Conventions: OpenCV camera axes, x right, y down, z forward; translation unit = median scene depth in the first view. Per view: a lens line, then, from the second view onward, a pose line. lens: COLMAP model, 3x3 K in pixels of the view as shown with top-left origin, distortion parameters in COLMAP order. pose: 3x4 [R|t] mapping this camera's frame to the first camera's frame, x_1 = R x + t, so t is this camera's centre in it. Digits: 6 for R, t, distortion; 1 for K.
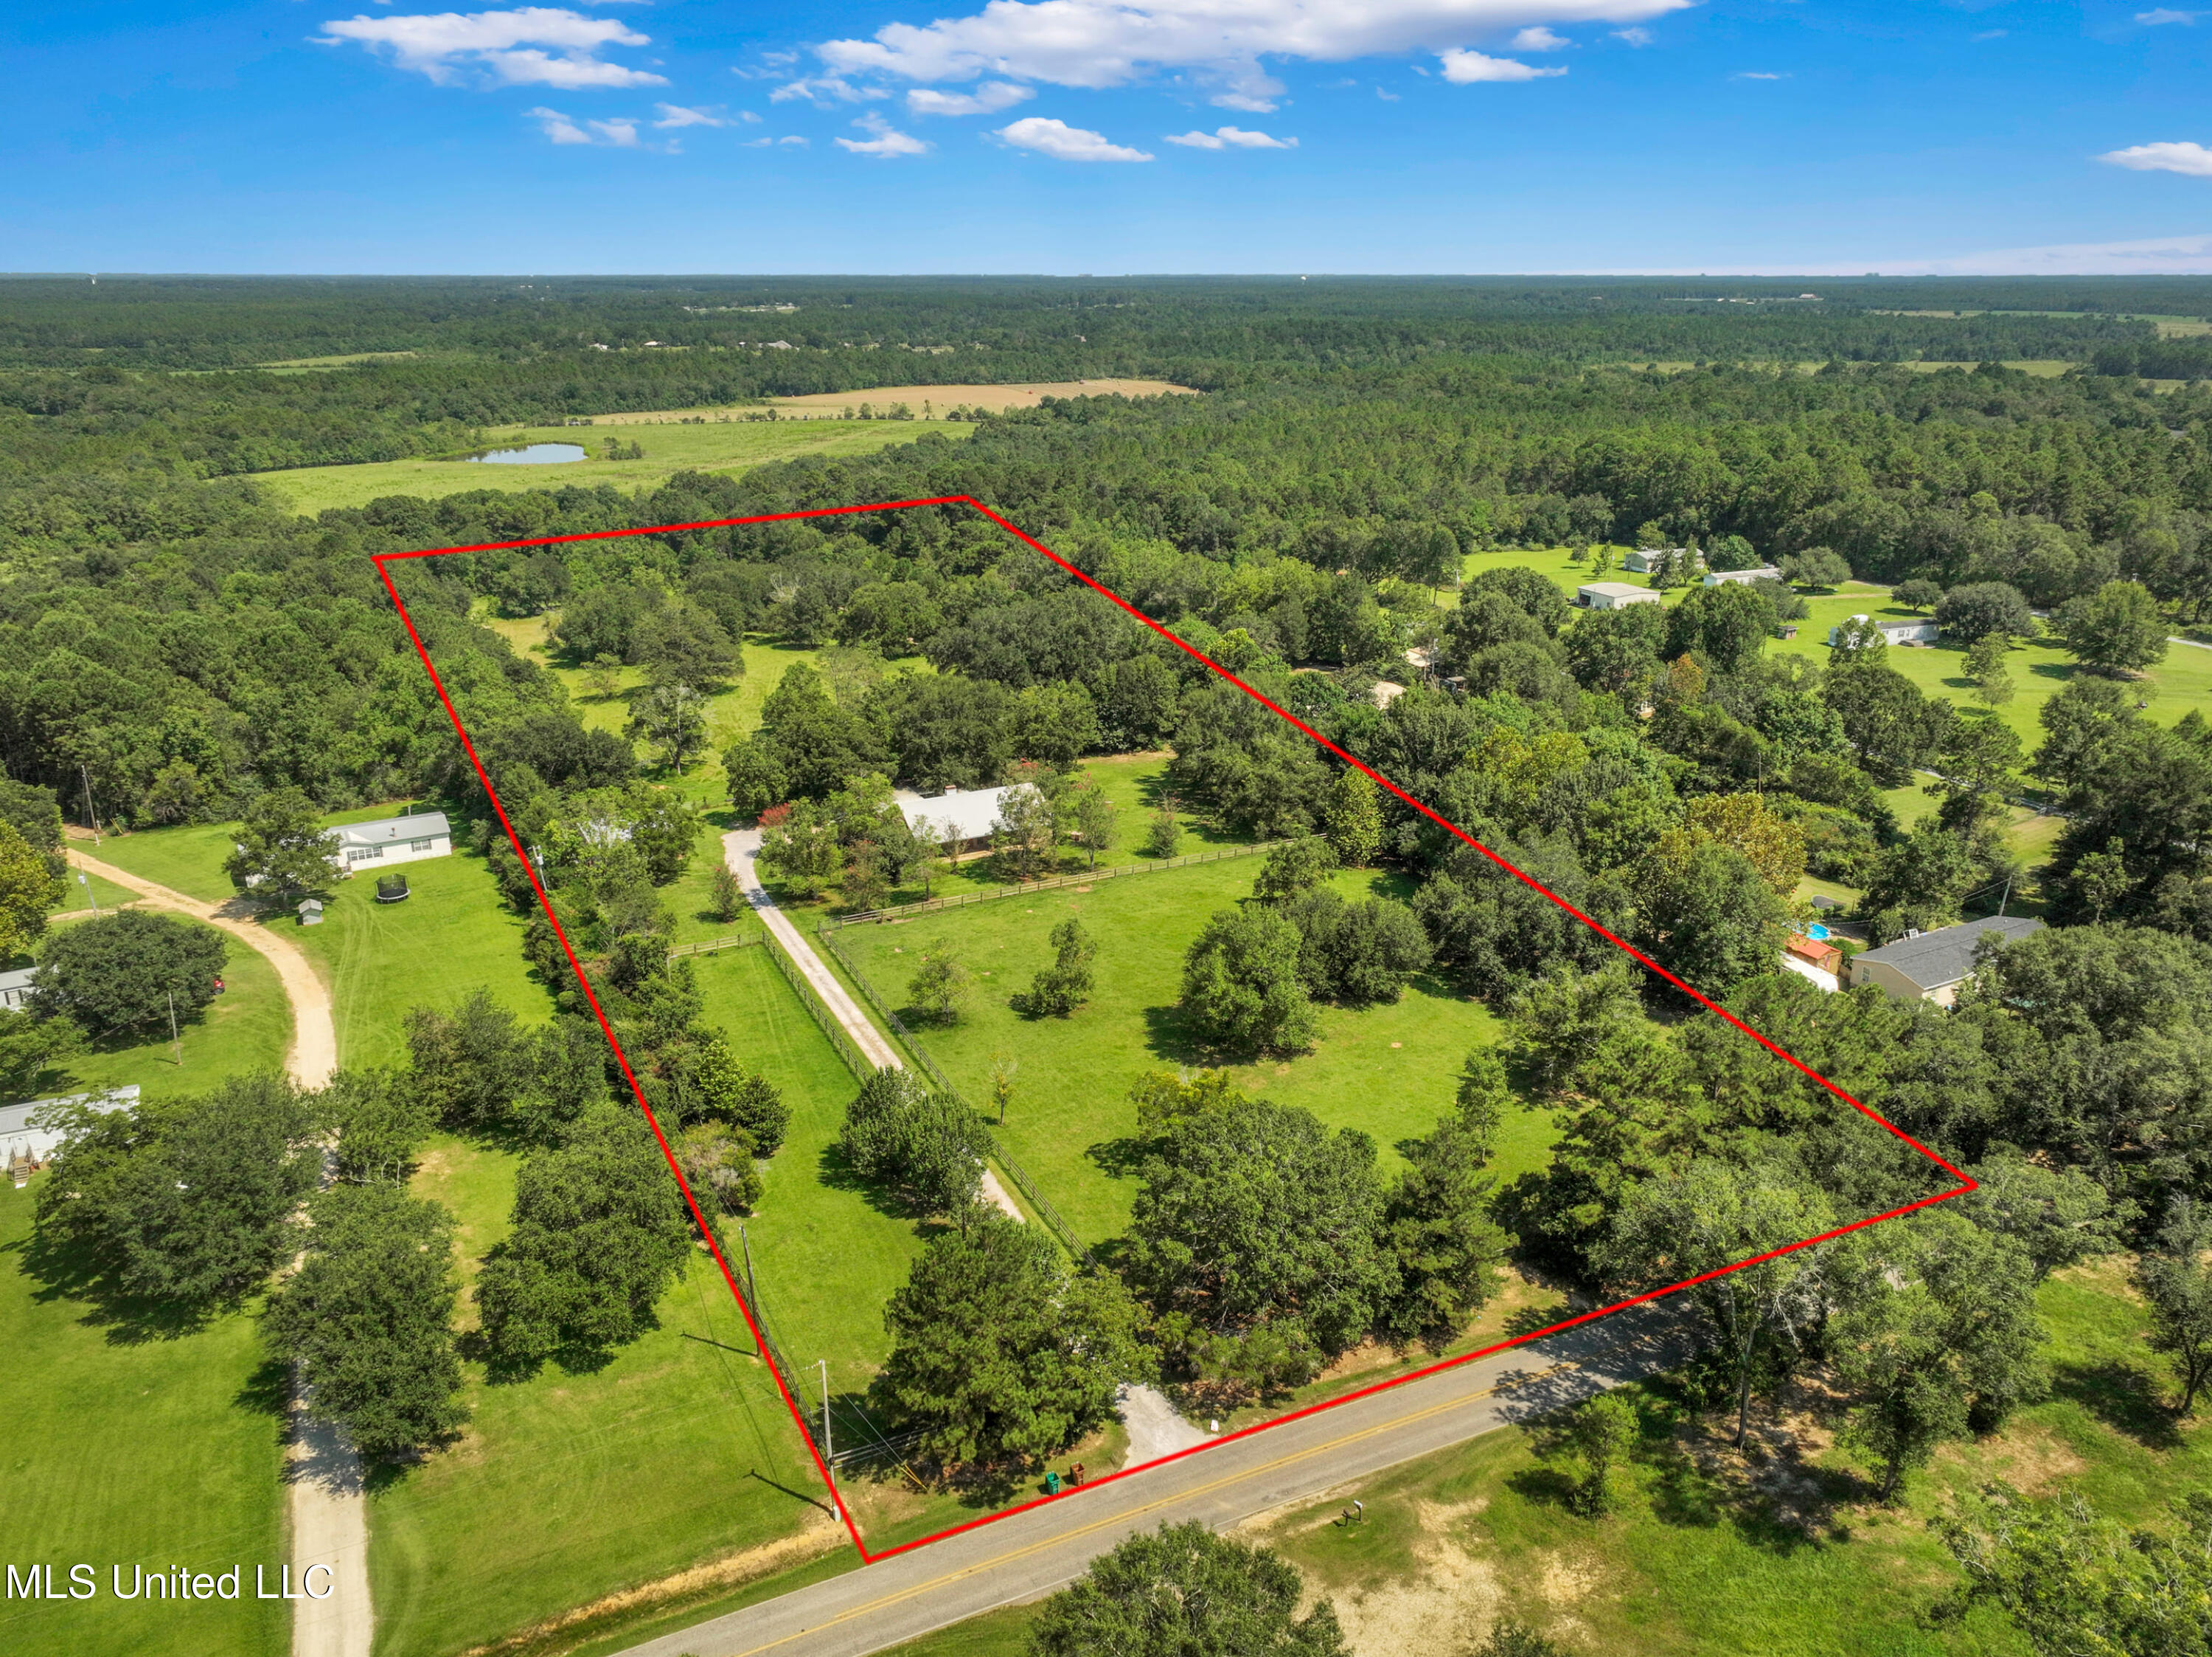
lens RADIAL K [[1596.2, 0, 1110.5], [0, 1596.2, 830.2], [0, 0, 1]] dist [-0.008633, 0.013333]
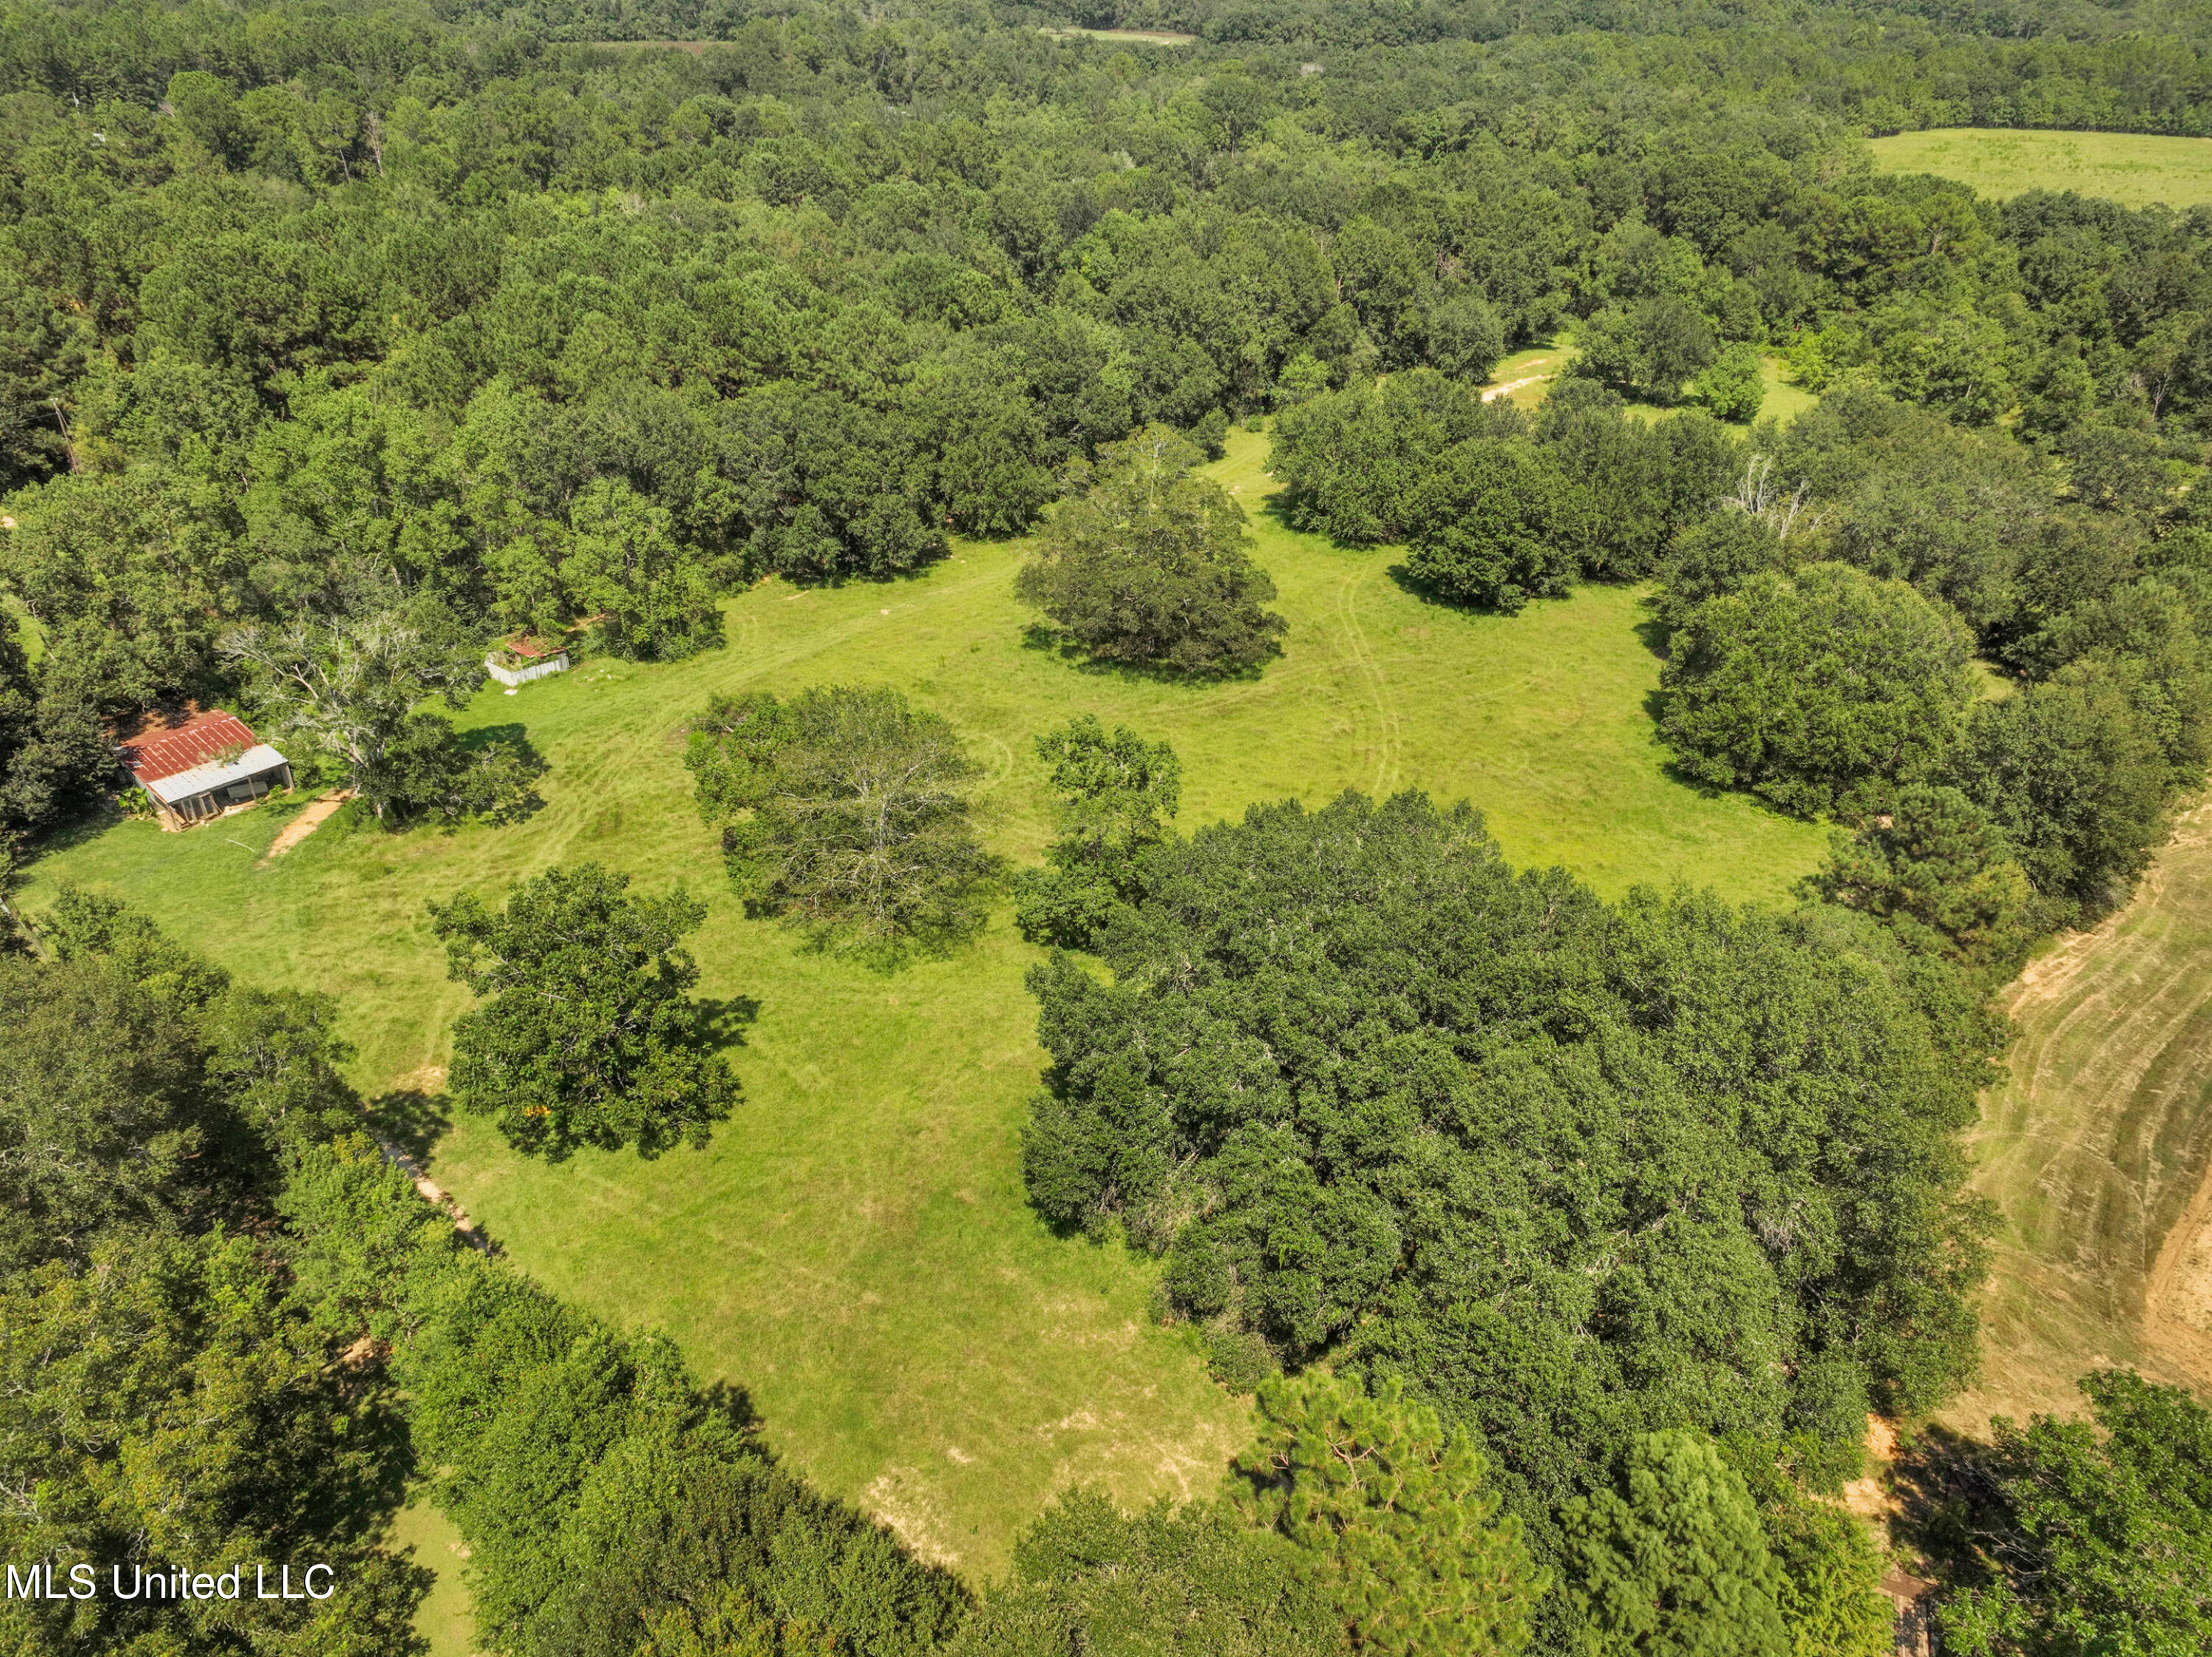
lens RADIAL K [[1557.8, 0, 1110.0], [0, 1557.8, 835.0], [0, 0, 1]] dist [-0.013139, 0.030262]
pose [[0.359874, 0.492868, -0.792195, 0.078491], [-0.326111, 0.861975, 0.388138, -0.162514], [0.874152, 0.118663, 0.470932, 0.630291]]
